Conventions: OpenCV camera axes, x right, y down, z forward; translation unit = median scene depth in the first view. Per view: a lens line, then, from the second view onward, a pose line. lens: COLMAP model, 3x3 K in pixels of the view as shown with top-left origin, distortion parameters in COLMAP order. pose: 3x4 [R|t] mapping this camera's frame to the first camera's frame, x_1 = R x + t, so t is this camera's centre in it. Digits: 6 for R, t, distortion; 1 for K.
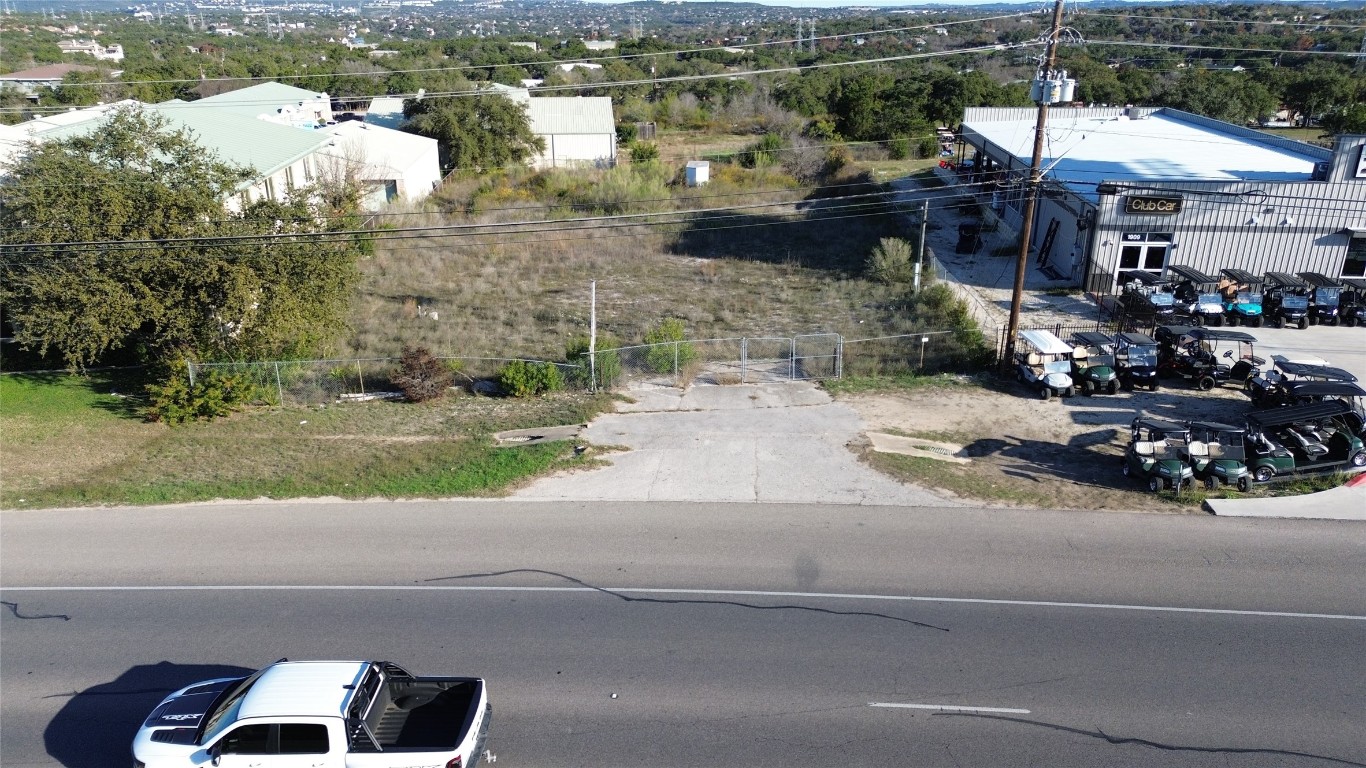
lens RADIAL K [[961.4, 0, 685.9], [0, 961.4, 386.2], [0, 0, 1]] dist [0.076301, -0.078607]
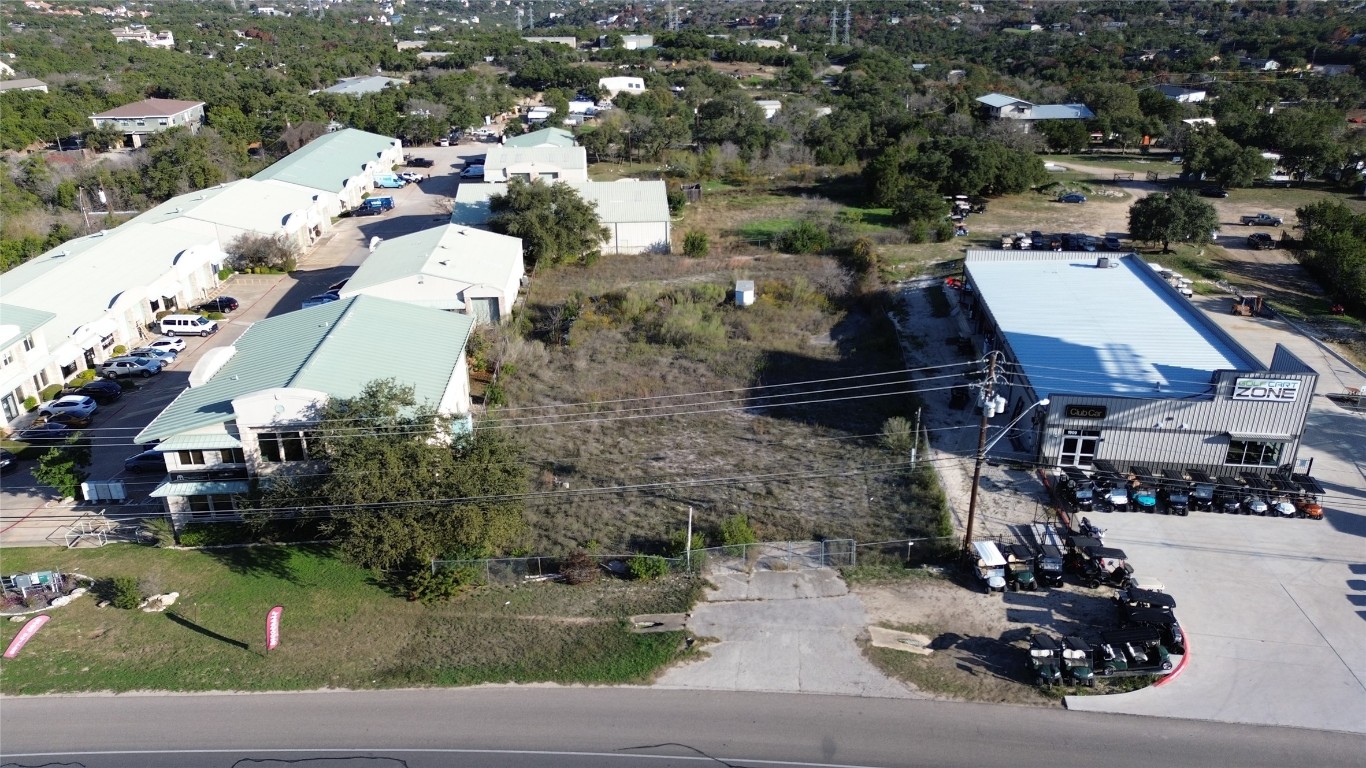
lens RADIAL K [[961.4, 0, 685.9], [0, 961.4, 384.2], [0, 0, 1]] dist [0.076301, -0.078607]
pose [[0.999499, 0.006731, -0.030942, -0.056520], [-0.005696, 0.999425, 0.033415, -0.345472], [0.031149, -0.033222, 0.998962, -0.502747]]
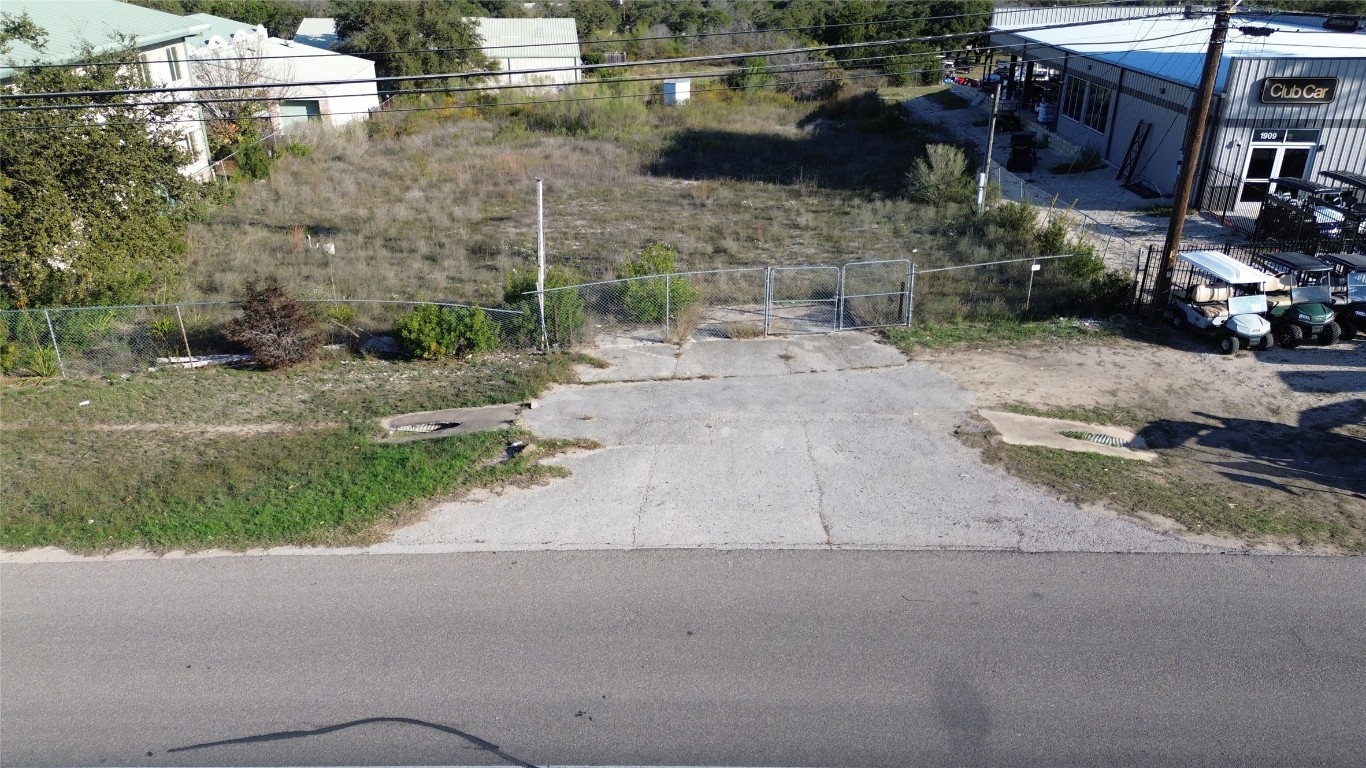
lens RADIAL K [[961.4, 0, 687.0], [0, 961.4, 387.5], [0, 0, 1]] dist [0.076301, -0.078607]
pose [[0.999505, -0.012405, 0.028900, -0.016801], [0.011081, 0.998901, 0.045535, 0.001945], [-0.029433, -0.045192, 0.998545, 0.327251]]
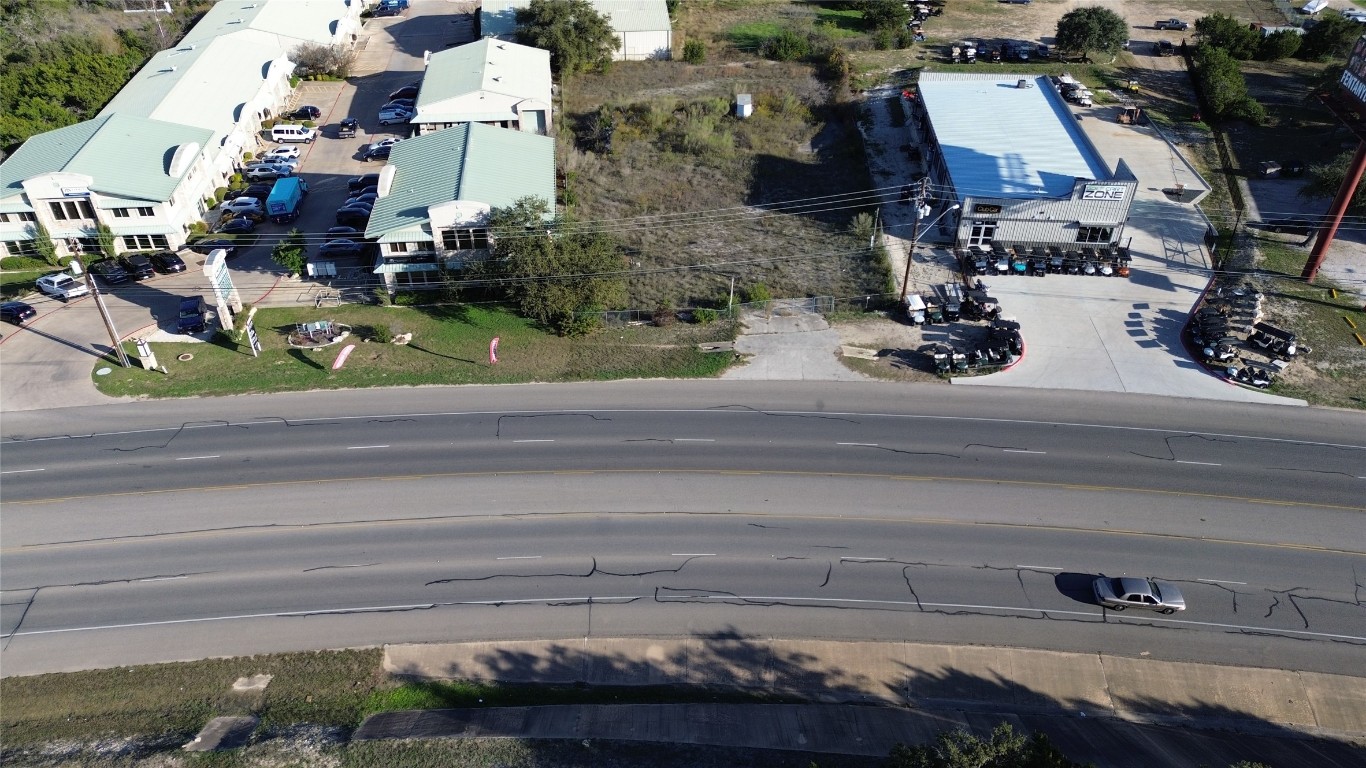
lens RADIAL K [[961.4, 0, 684.0], [0, 961.4, 392.1], [0, 0, 1]] dist [0.076301, -0.078607]
pose [[0.999901, -0.004246, 0.013409, -0.246645], [0.000414, 0.961813, 0.273706, -0.482561], [-0.014059, -0.273674, 0.961720, -1.376521]]
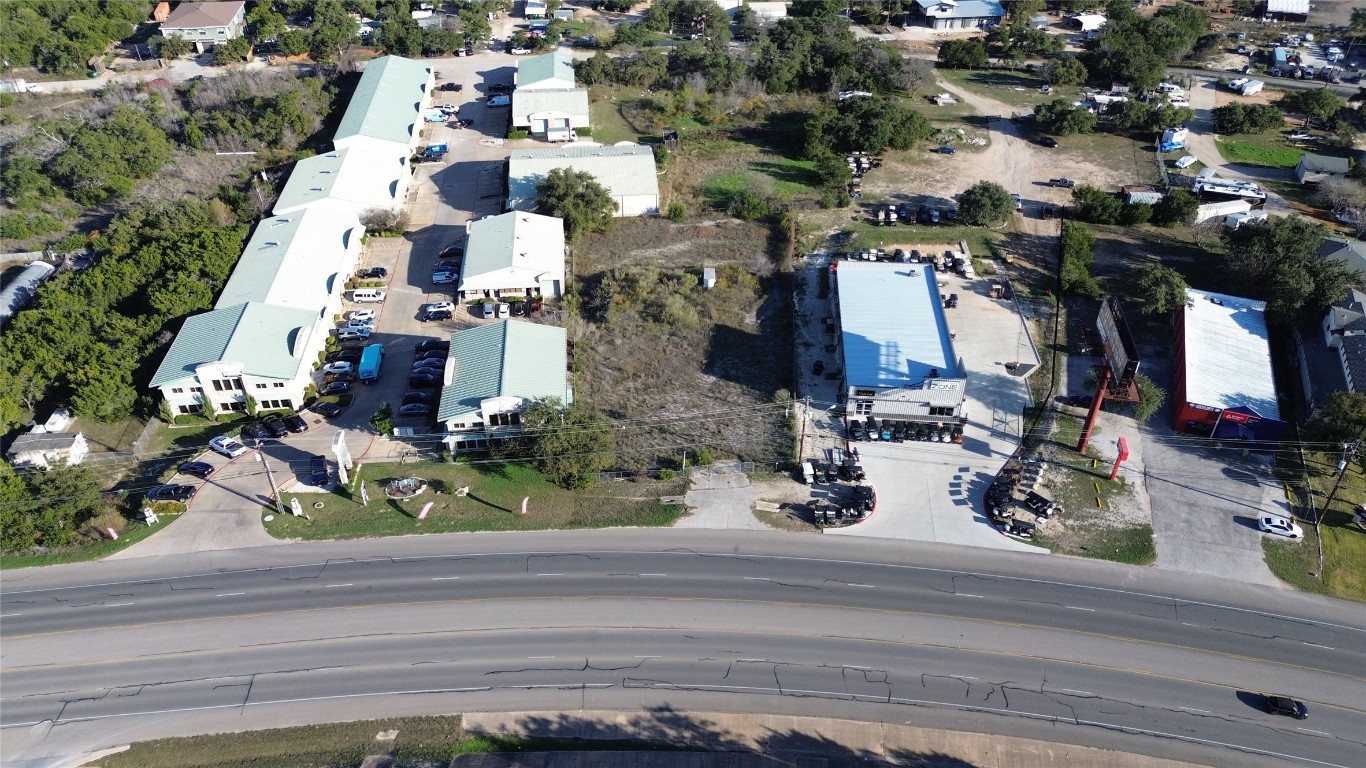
lens RADIAL K [[961.4, 0, 683.7], [0, 961.4, 390.8], [0, 0, 1]] dist [0.076301, -0.078607]
pose [[0.999994, 0.002765, 0.002227, -0.105840], [-0.003267, 0.962307, 0.271945, -1.270821], [-0.001391, -0.271951, 0.962310, -2.338942]]
